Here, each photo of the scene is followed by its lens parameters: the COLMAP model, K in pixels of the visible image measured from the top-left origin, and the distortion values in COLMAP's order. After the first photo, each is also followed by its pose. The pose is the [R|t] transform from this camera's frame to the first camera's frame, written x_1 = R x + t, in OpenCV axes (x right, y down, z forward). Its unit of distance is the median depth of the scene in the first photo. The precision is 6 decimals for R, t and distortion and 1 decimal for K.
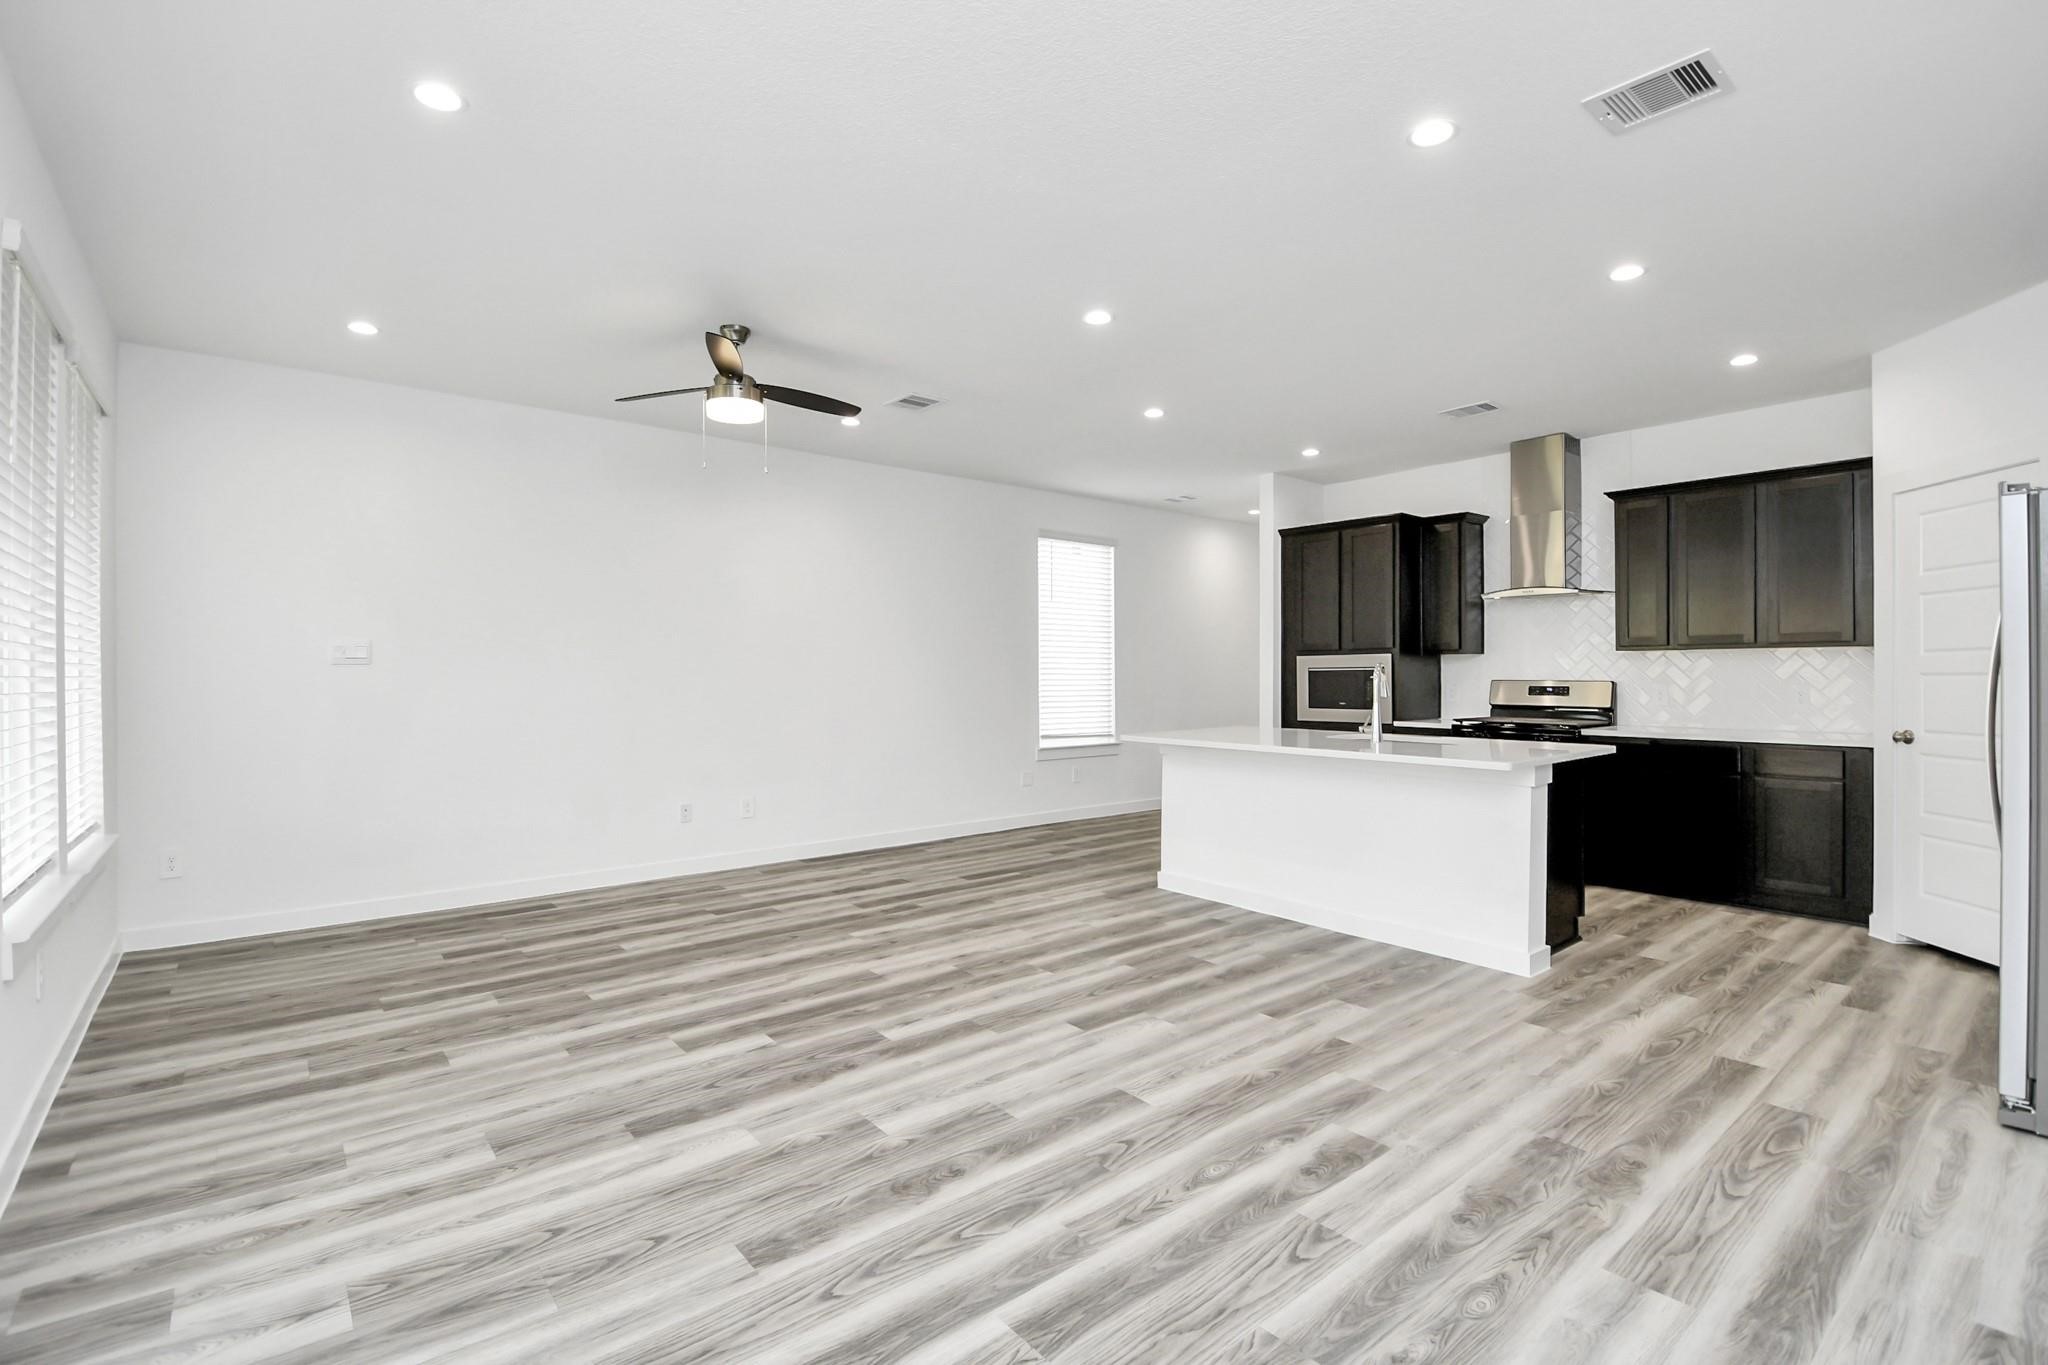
lens RADIAL K [[921.0, 0, 1026.3], [0, 921.0, 702.2], [0, 0, 1]] dist [0.024212, -0.031755]
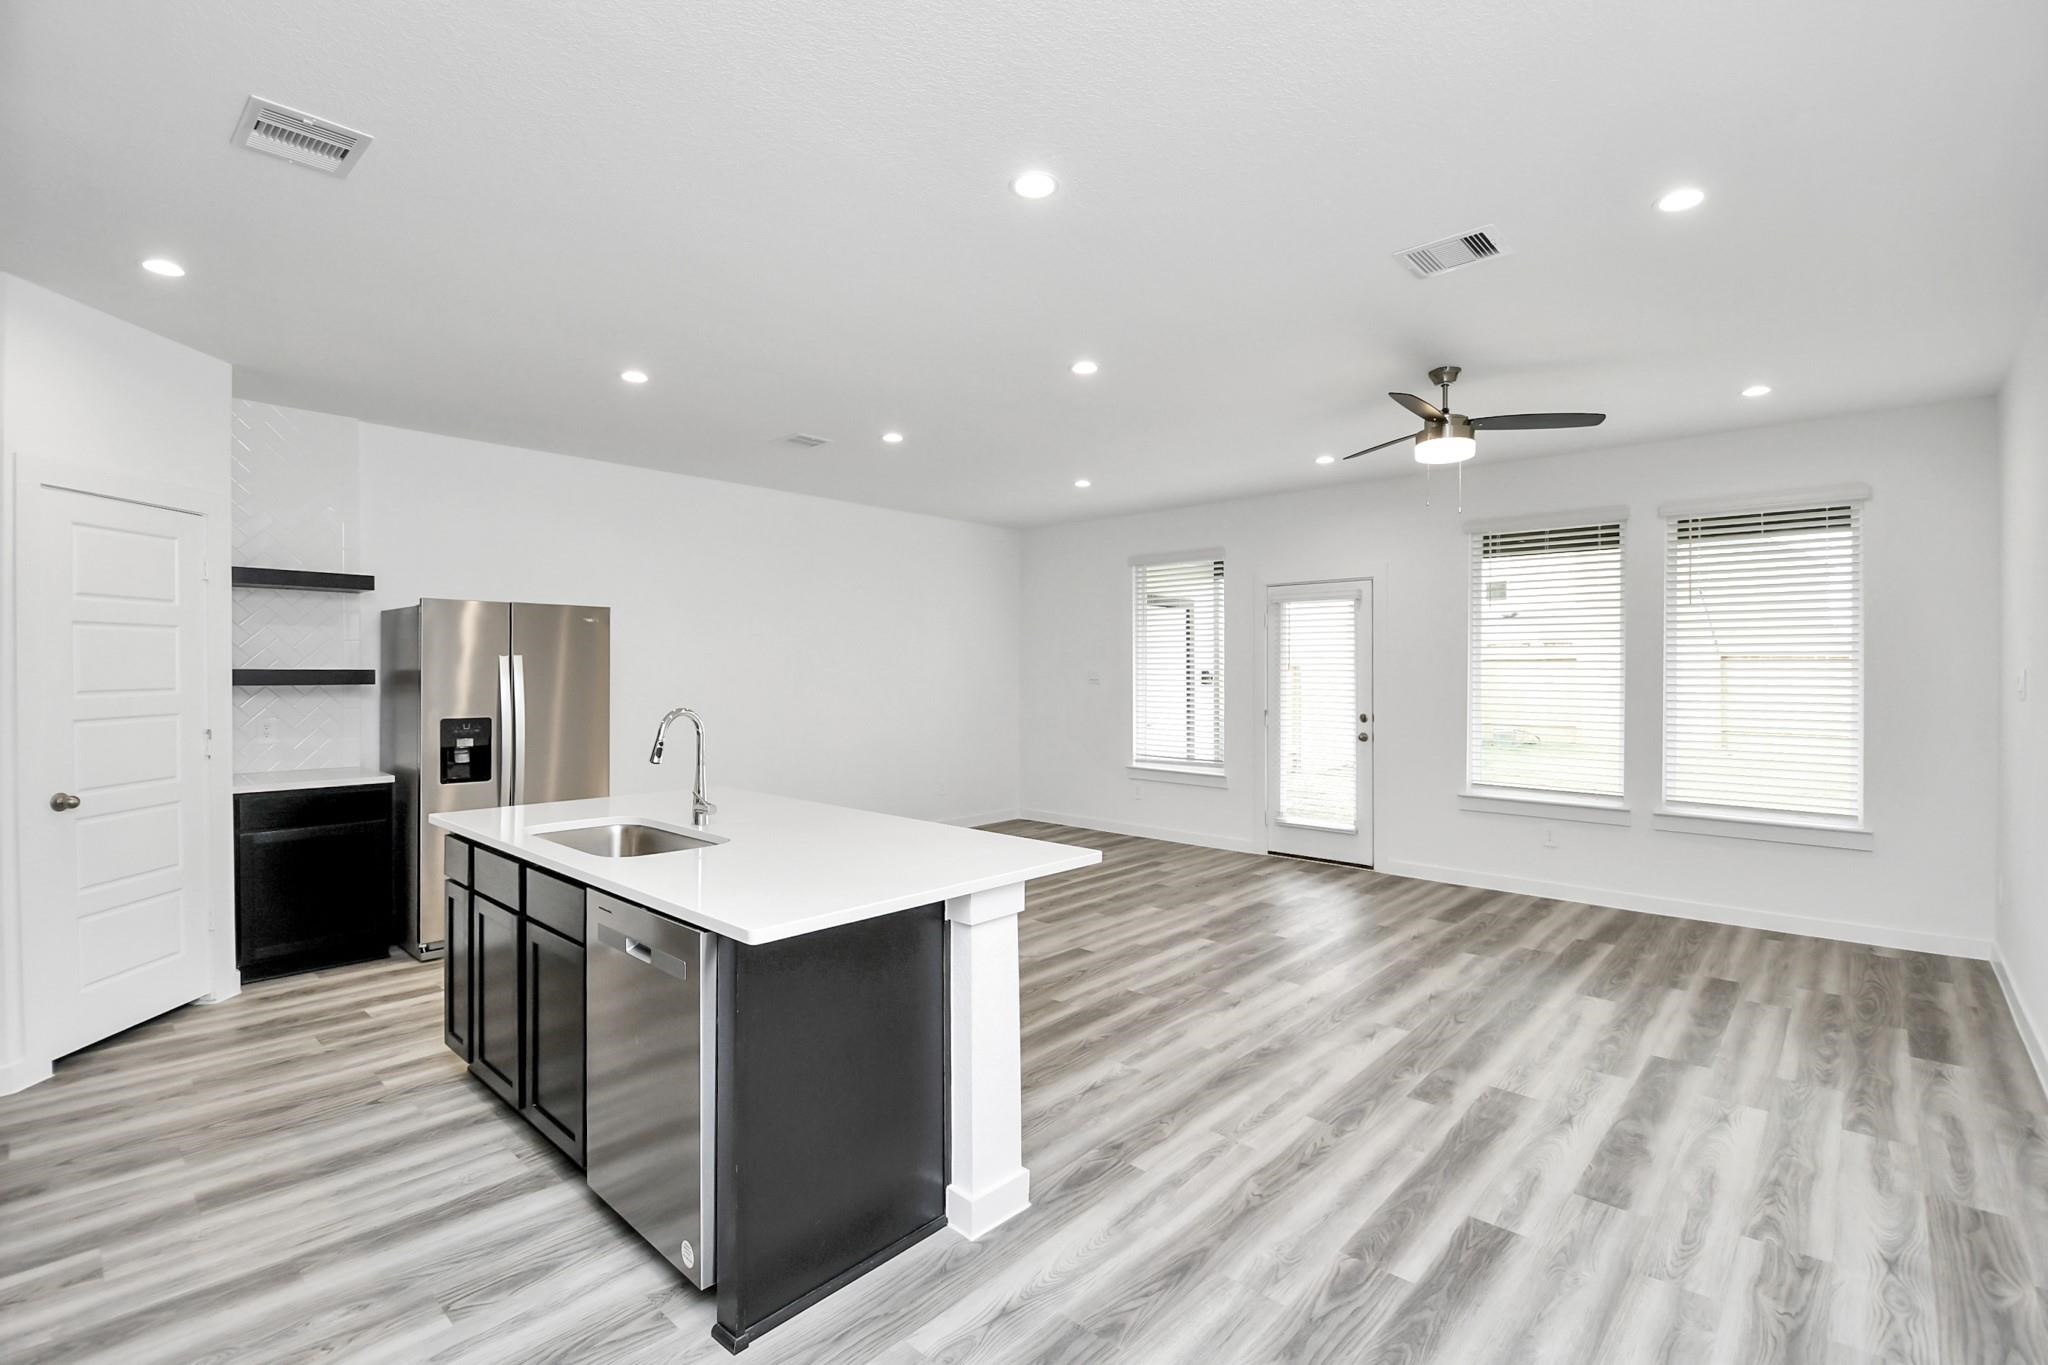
lens RADIAL K [[937.1, 0, 1023.3], [0, 937.1, 666.4], [0, 0, 1]] dist [0.001689, -0.015475]
pose [[-0.991131, 0.001761, -0.132879, 0.309327], [-0.002275, 0.999541, 0.030212, -0.114312], [0.132872, 0.030246, -0.990672, 2.184708]]
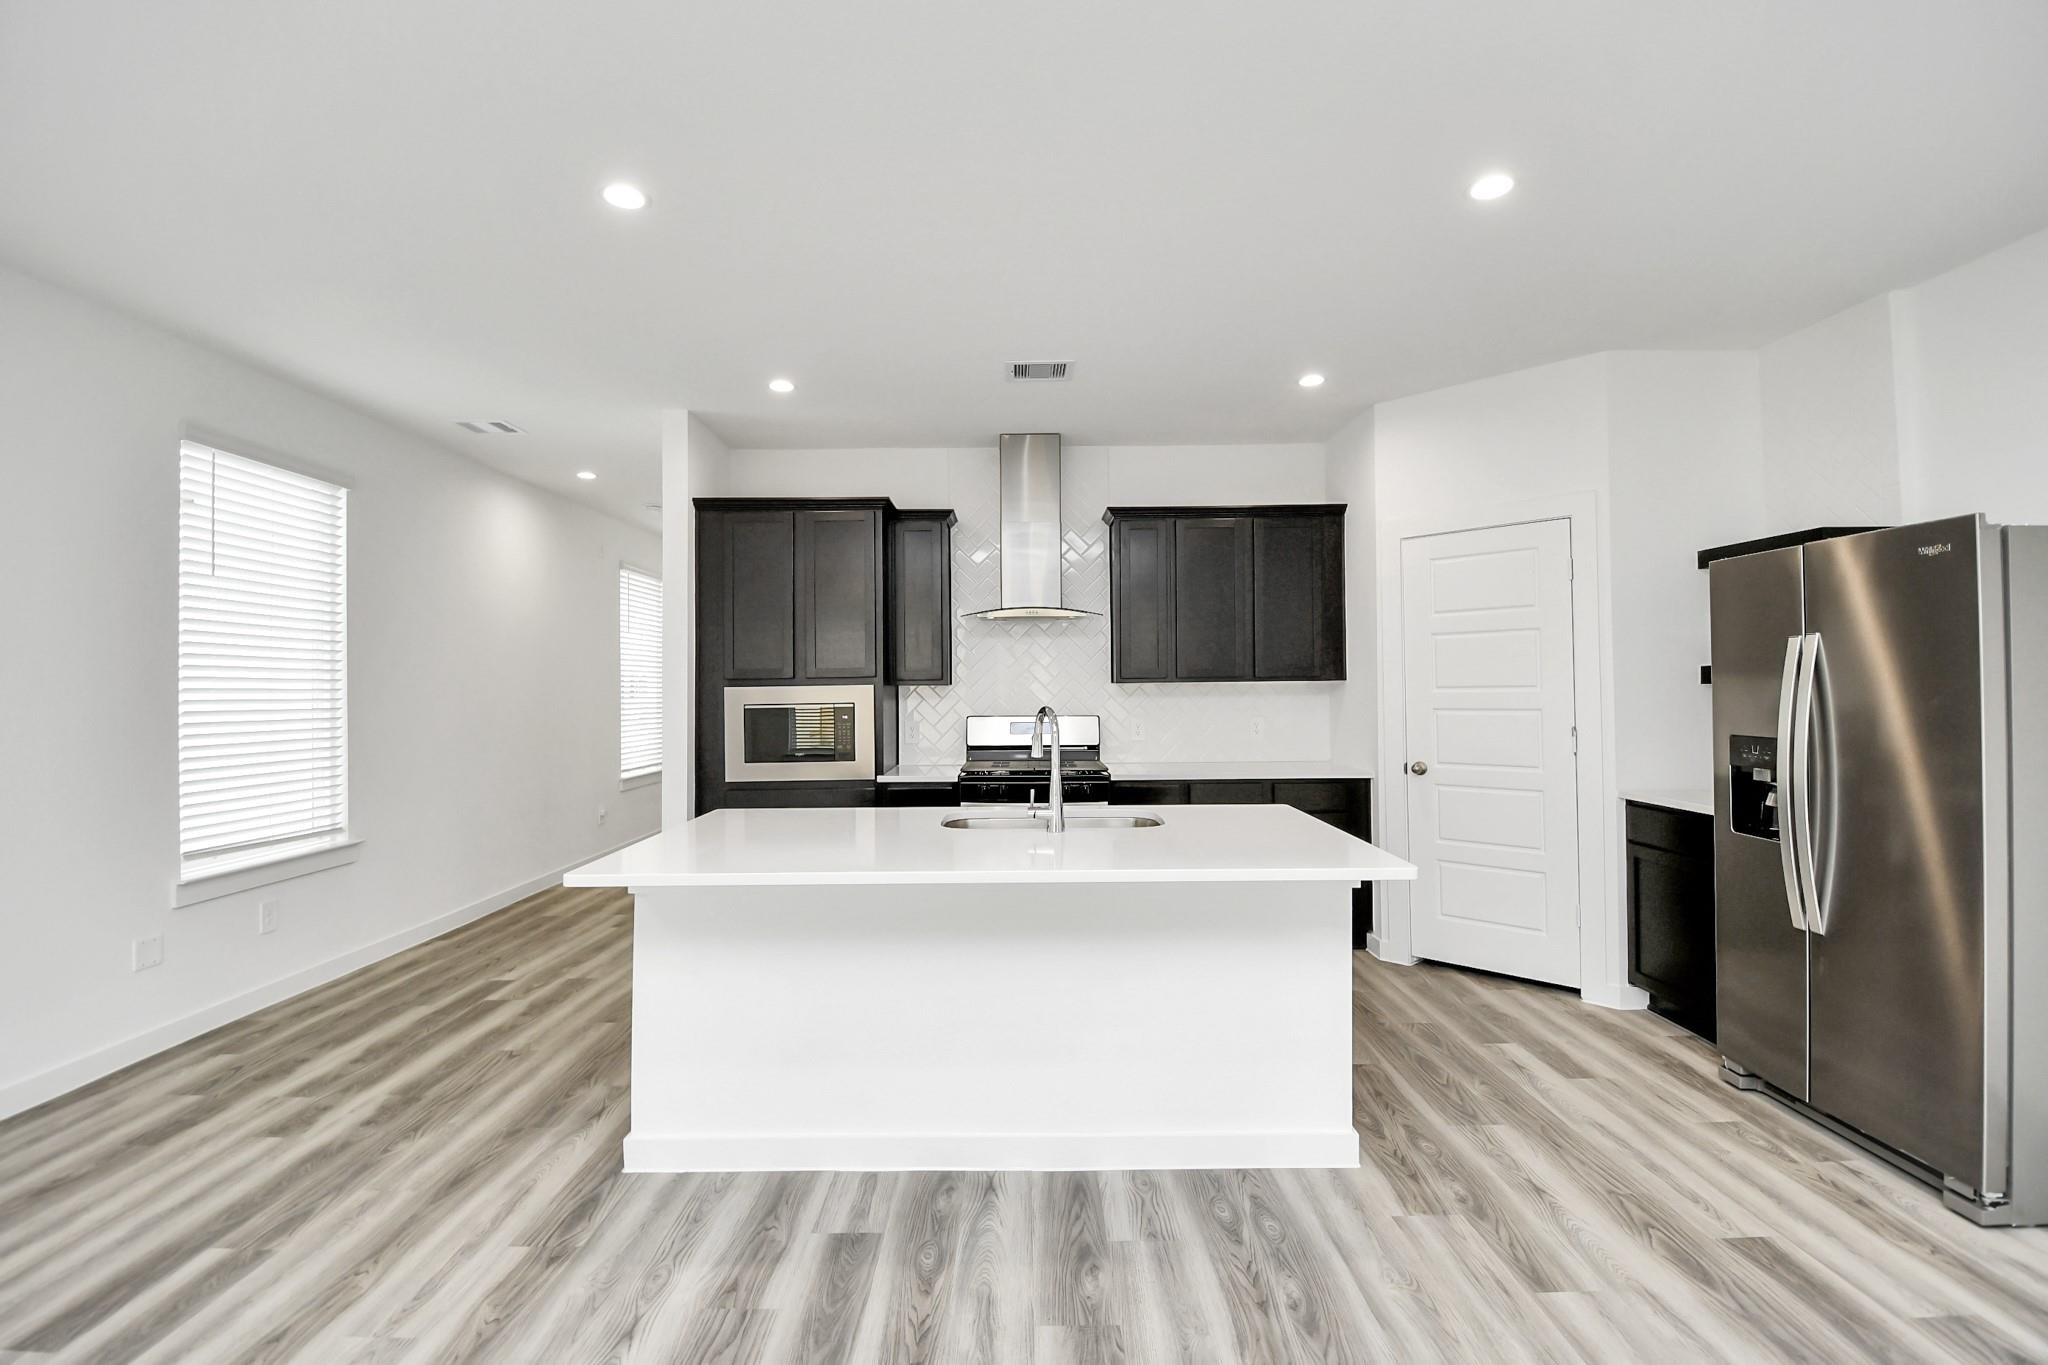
lens RADIAL K [[886.2, 0, 1027.4], [0, 886.2, 669.8], [0, 0, 1]] dist [0.014615, -0.019471]
pose [[0.636366, 0.010722, 0.771313, -0.129334], [0.034769, 0.998488, -0.042566, -0.052722], [-0.770603, 0.053905, 0.635031, 0.798580]]
